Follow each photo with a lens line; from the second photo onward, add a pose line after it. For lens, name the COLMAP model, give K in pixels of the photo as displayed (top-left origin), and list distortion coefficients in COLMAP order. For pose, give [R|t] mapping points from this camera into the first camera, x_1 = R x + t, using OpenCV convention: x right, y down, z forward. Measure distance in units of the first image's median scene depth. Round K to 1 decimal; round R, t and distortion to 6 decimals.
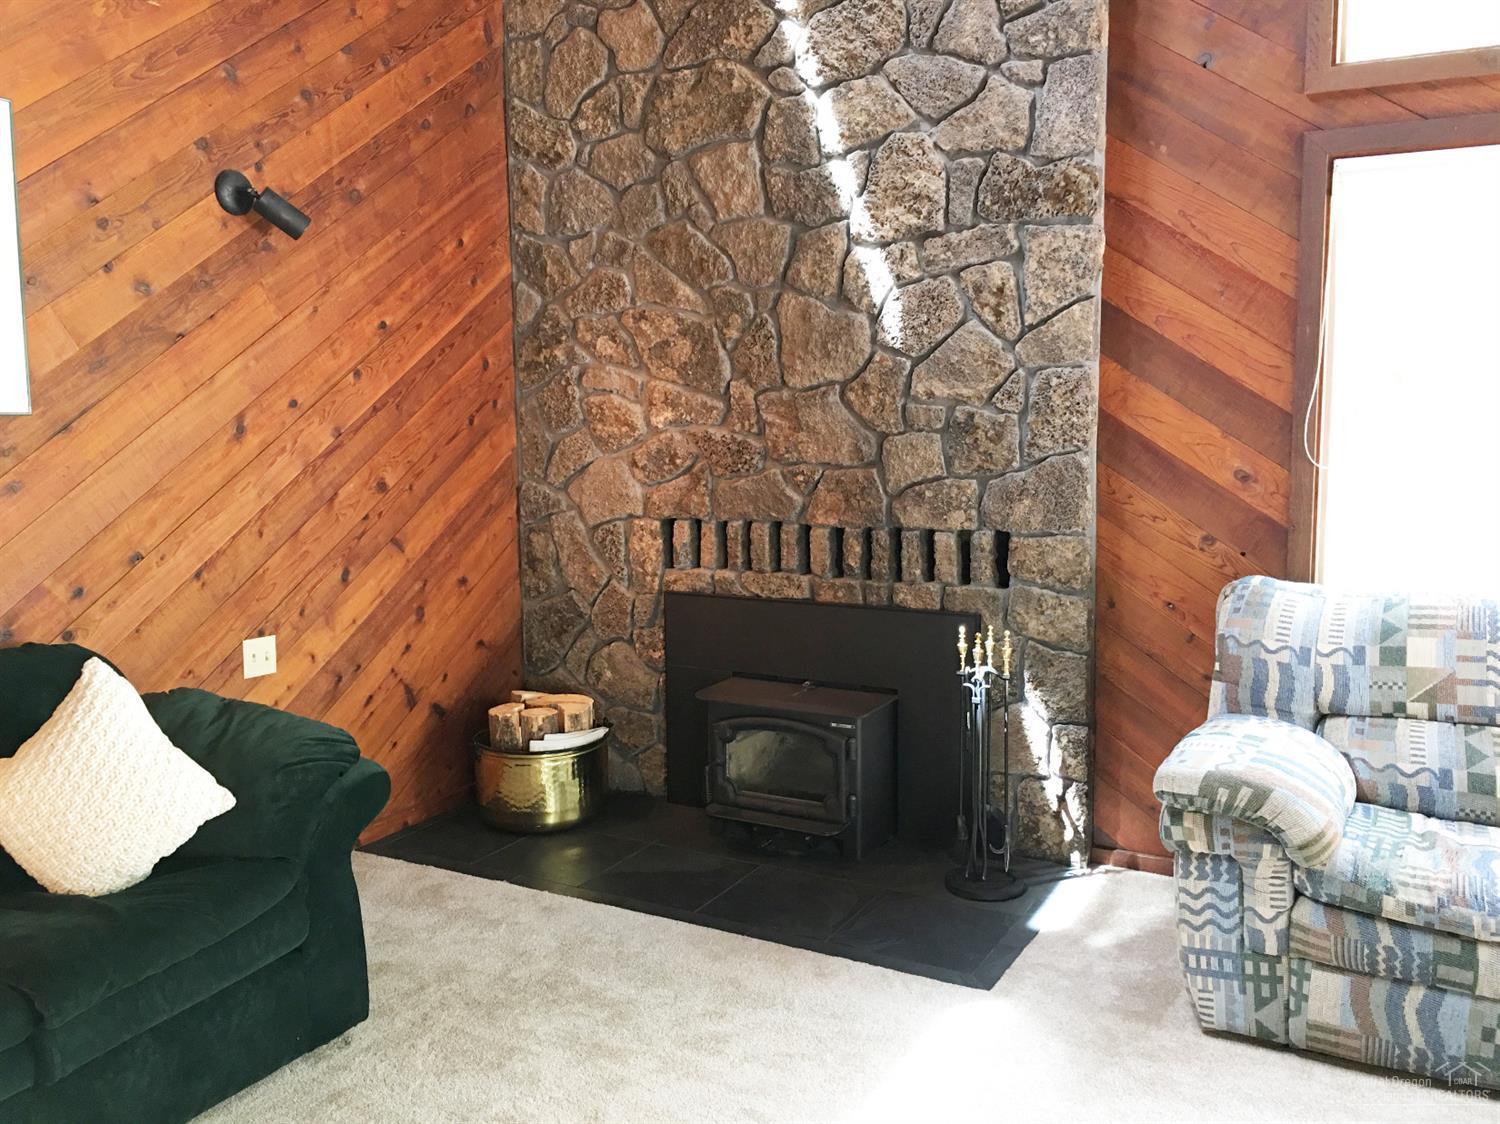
lens RADIAL K [[1272.2, 0, 746.7], [0, 1272.2, 553.4], [0, 0, 1]] dist [0.076439, -0.106469]
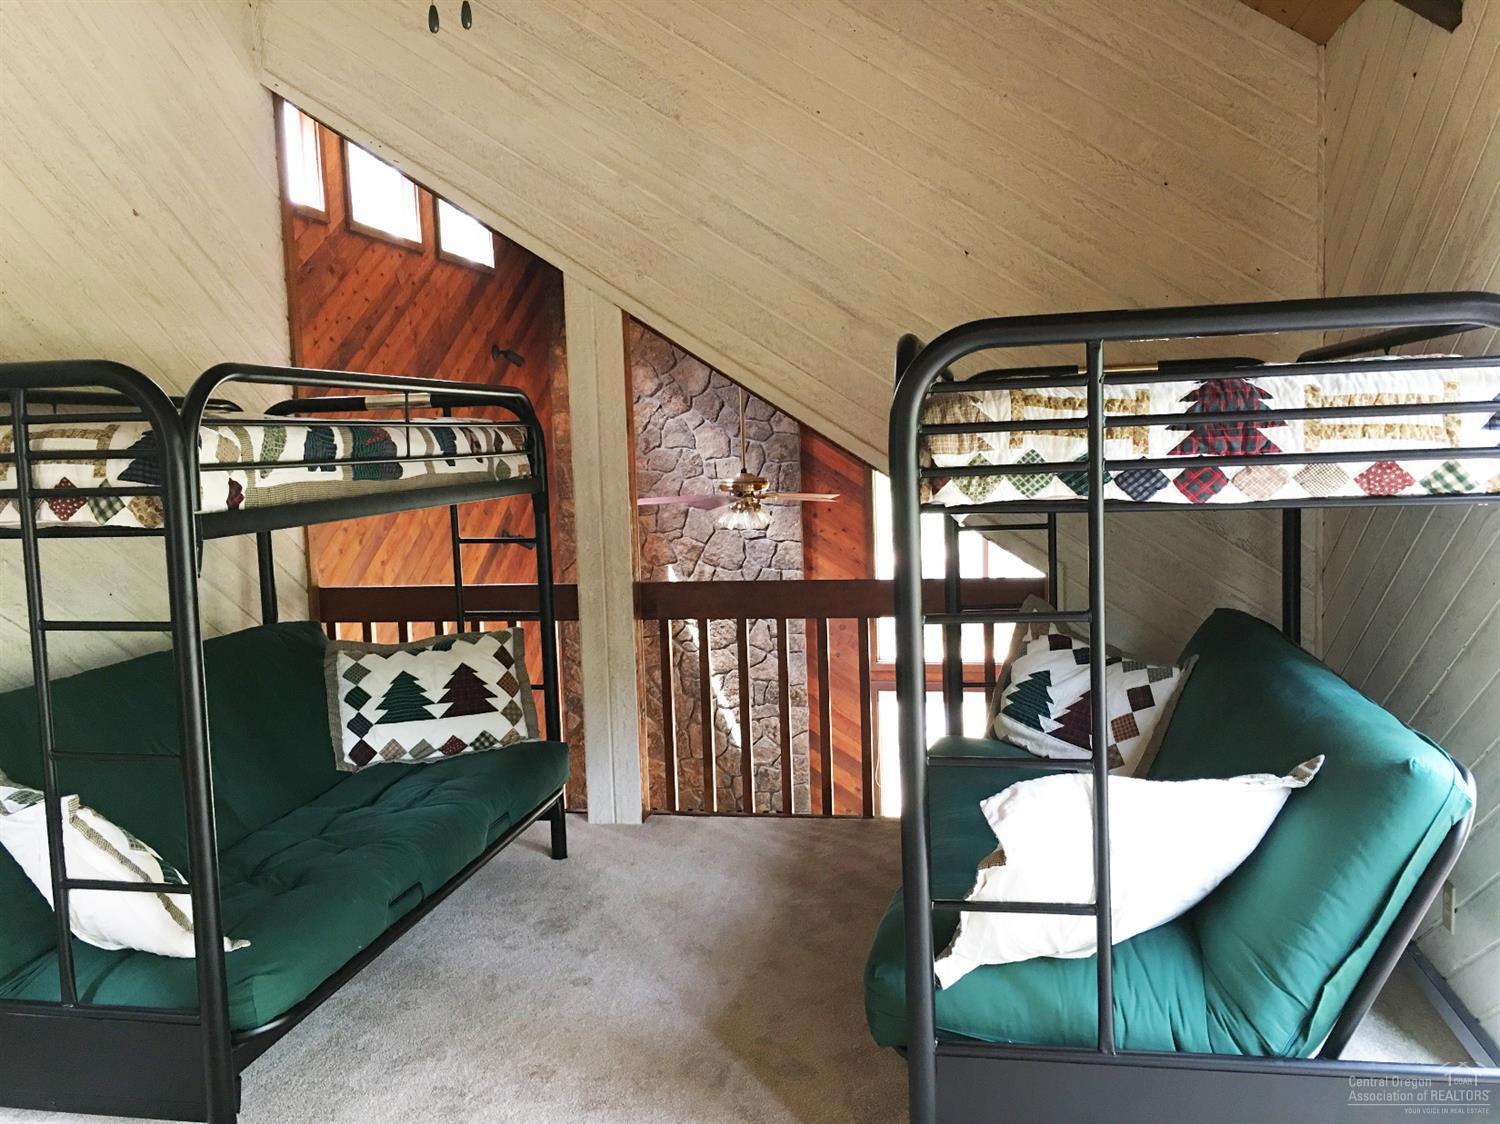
lens RADIAL K [[1277.0, 0, 753.9], [0, 1277.0, 548.5], [0, 0, 1]] dist [0.078276, -0.110233]
pose [[0.948542, -0.048646, 0.312892, -0.708511], [0.060024, 0.997836, -0.026827, -0.524066], [-0.310910, 0.044227, 0.949410, -1.682644]]
